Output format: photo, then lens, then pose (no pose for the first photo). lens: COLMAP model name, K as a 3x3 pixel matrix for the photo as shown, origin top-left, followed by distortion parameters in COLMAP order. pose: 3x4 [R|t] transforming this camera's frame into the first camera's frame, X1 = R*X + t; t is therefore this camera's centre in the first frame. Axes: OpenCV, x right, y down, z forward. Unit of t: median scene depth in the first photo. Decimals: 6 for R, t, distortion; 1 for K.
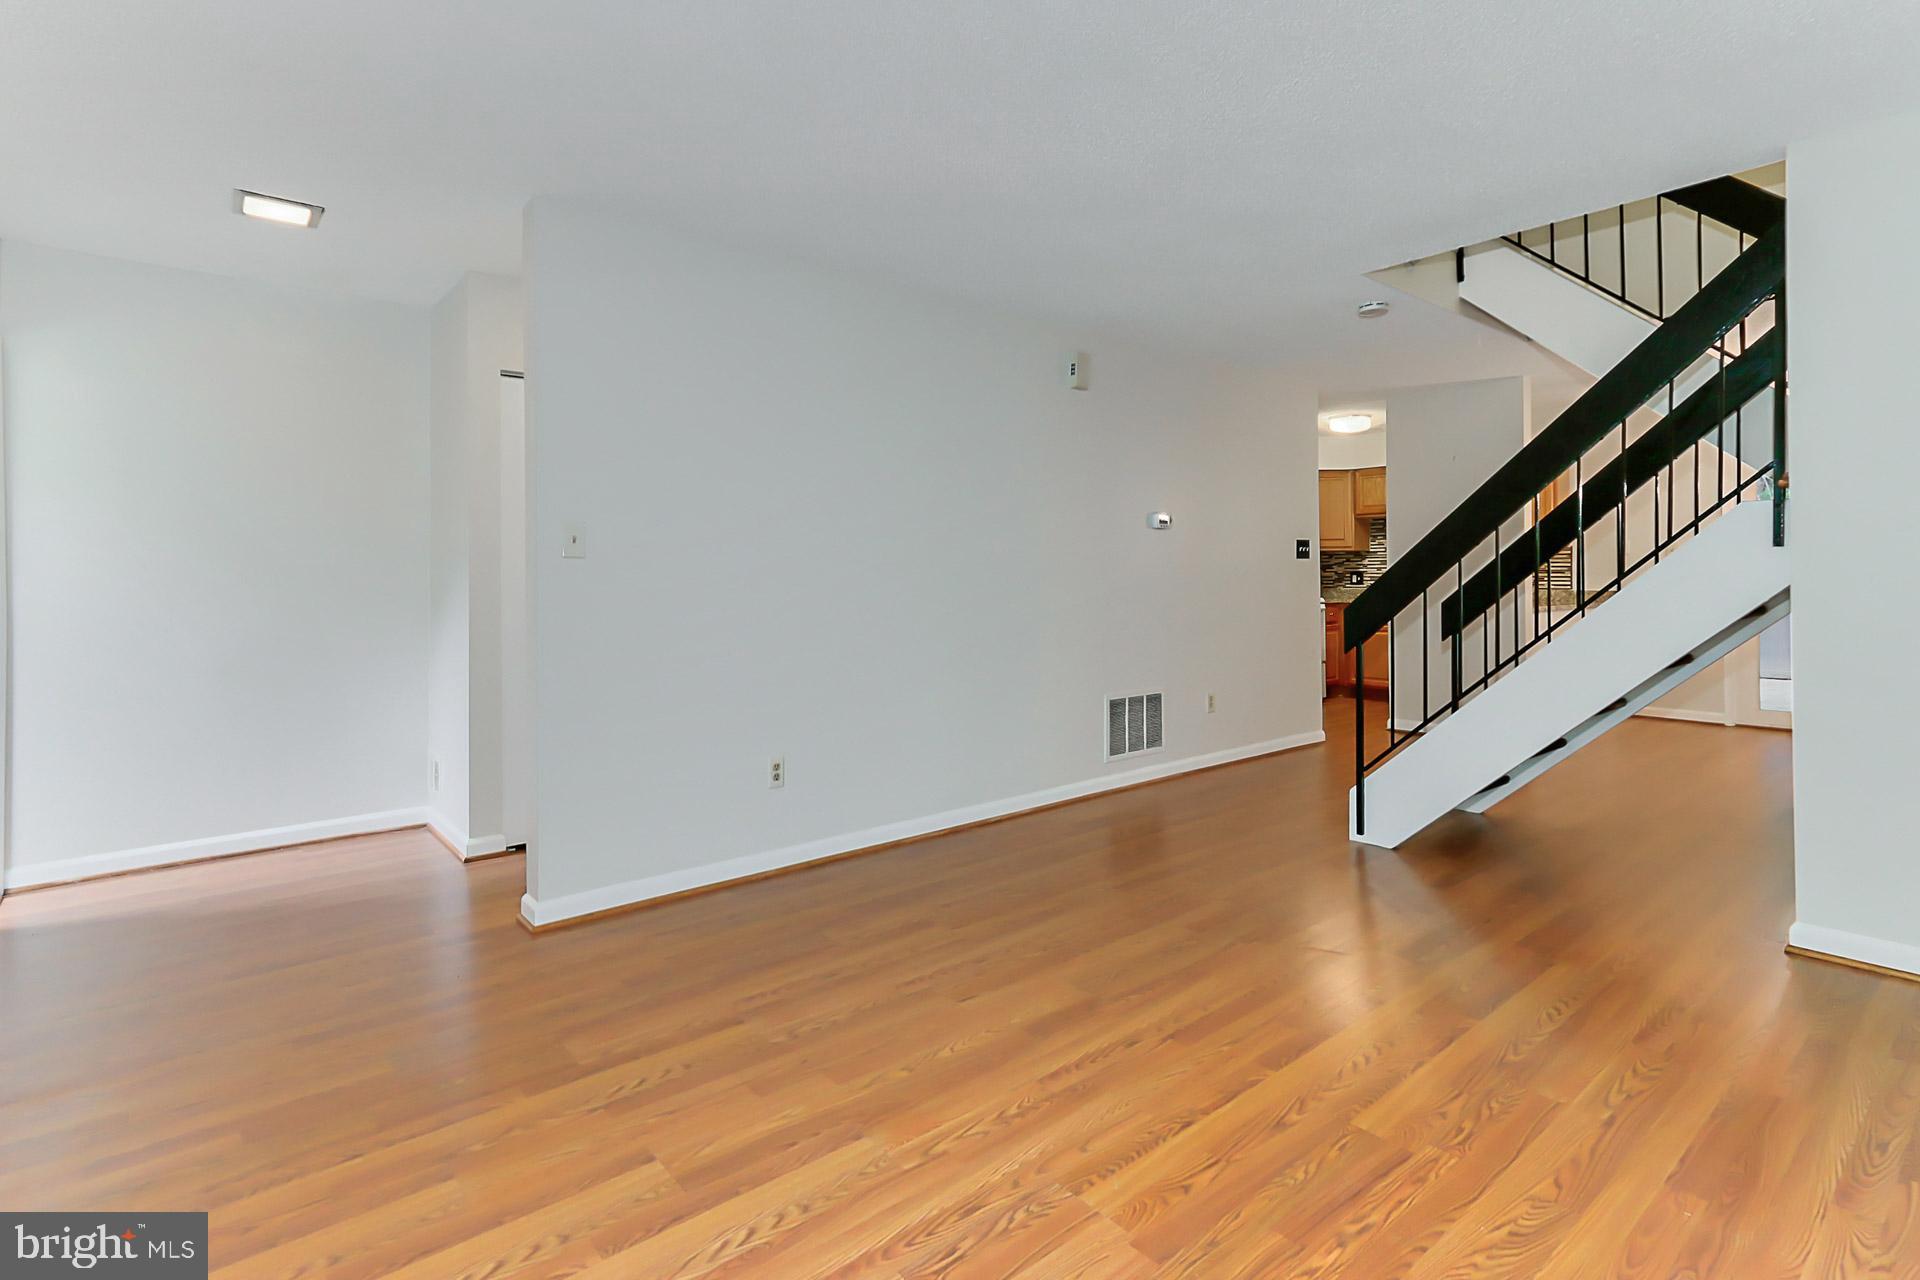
lens RADIAL K [[915.5, 0, 972.0], [0, 915.5, 573.8], [0, 0, 1]] dist [0.001373, 0.000662]
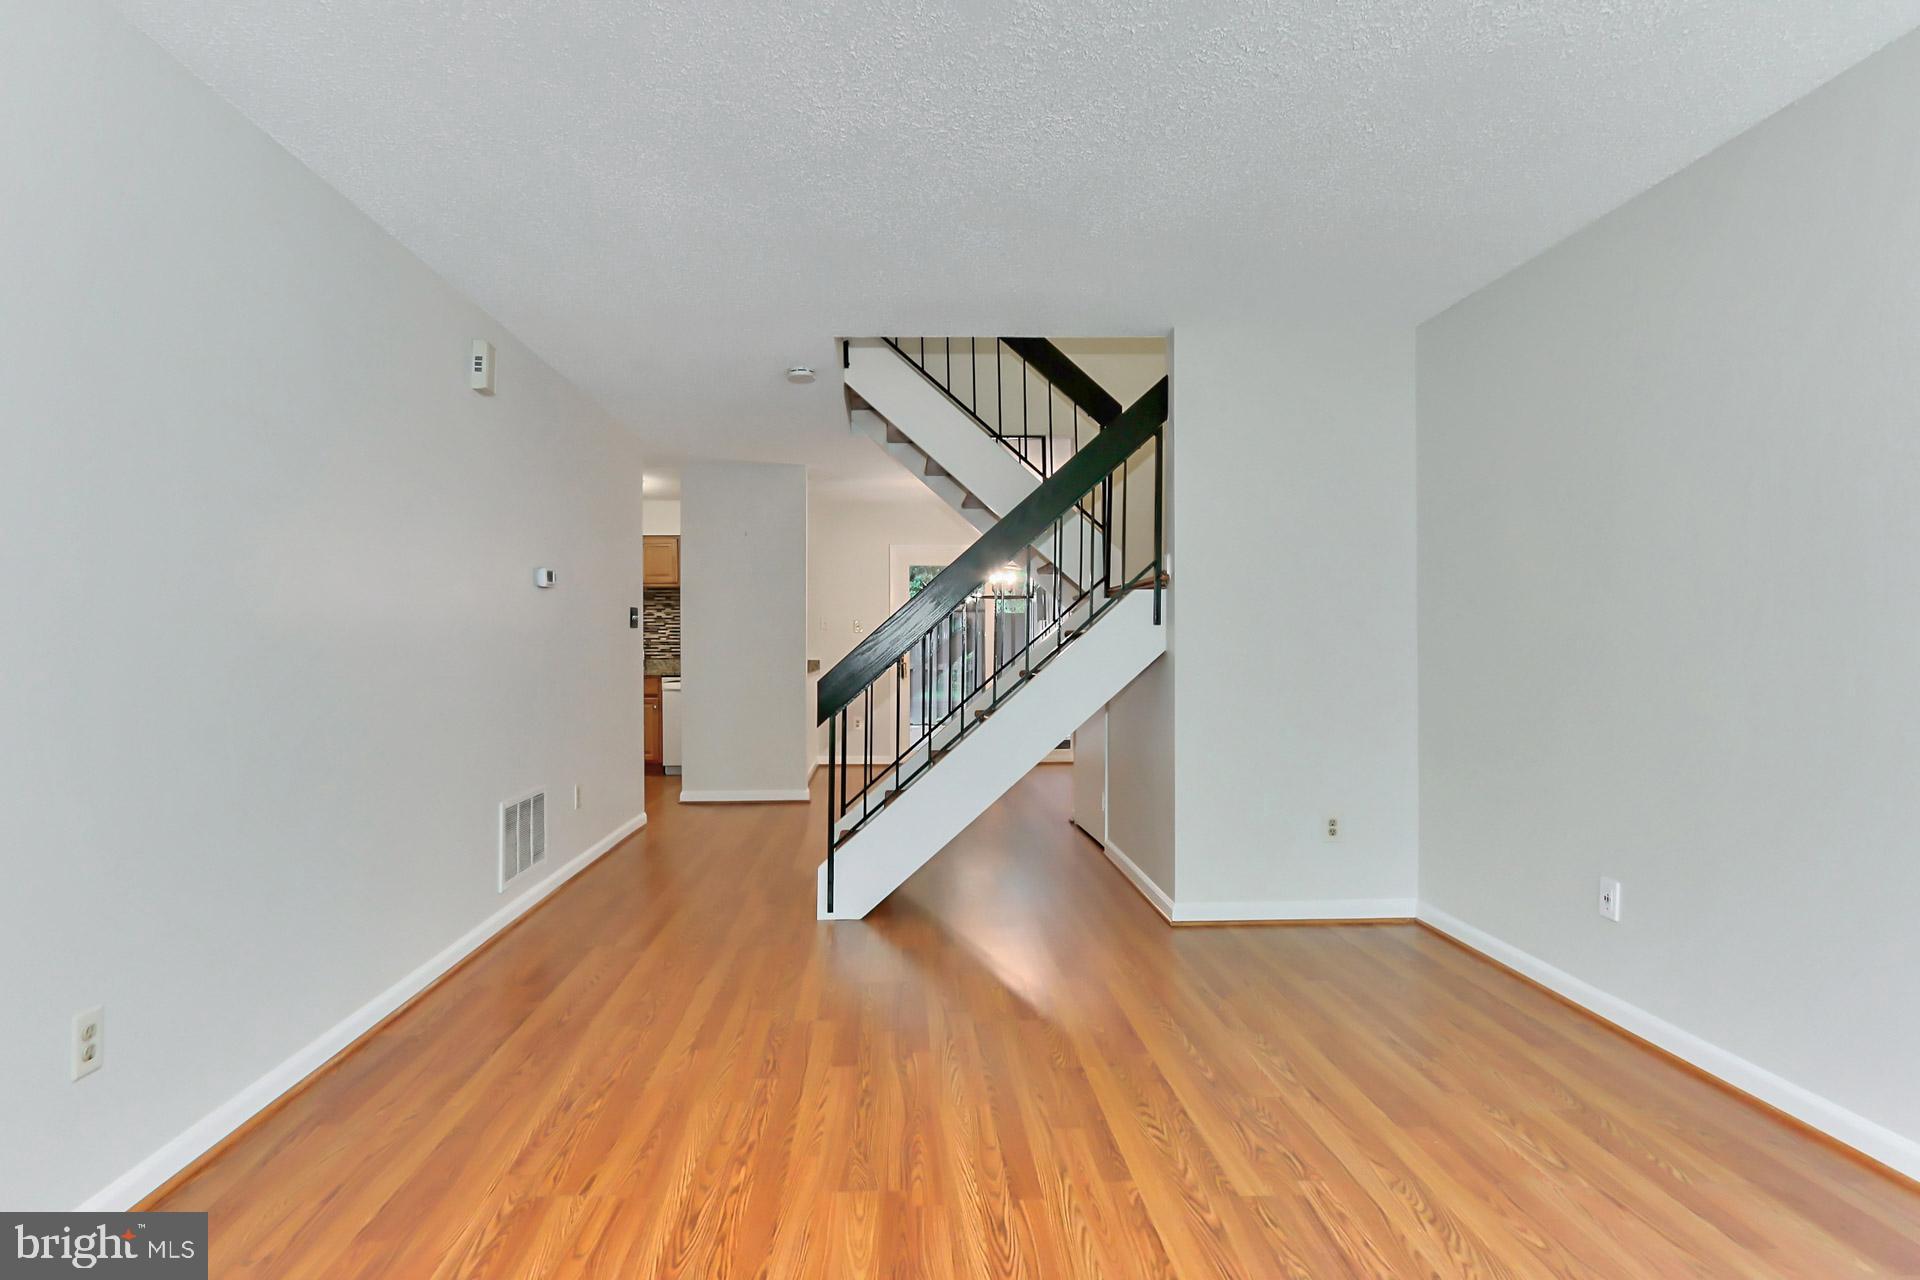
lens RADIAL K [[924.2, 0, 906.6], [0, 924.2, 643.1], [0, 0, 1]] dist [-0.001346, 0.000921]
pose [[0.631869, 0.005629, 0.775054, -0.295092], [-0.003843, 0.999984, -0.004130, 0.002446], [-0.775065, -0.000368, 0.631881, 0.320009]]
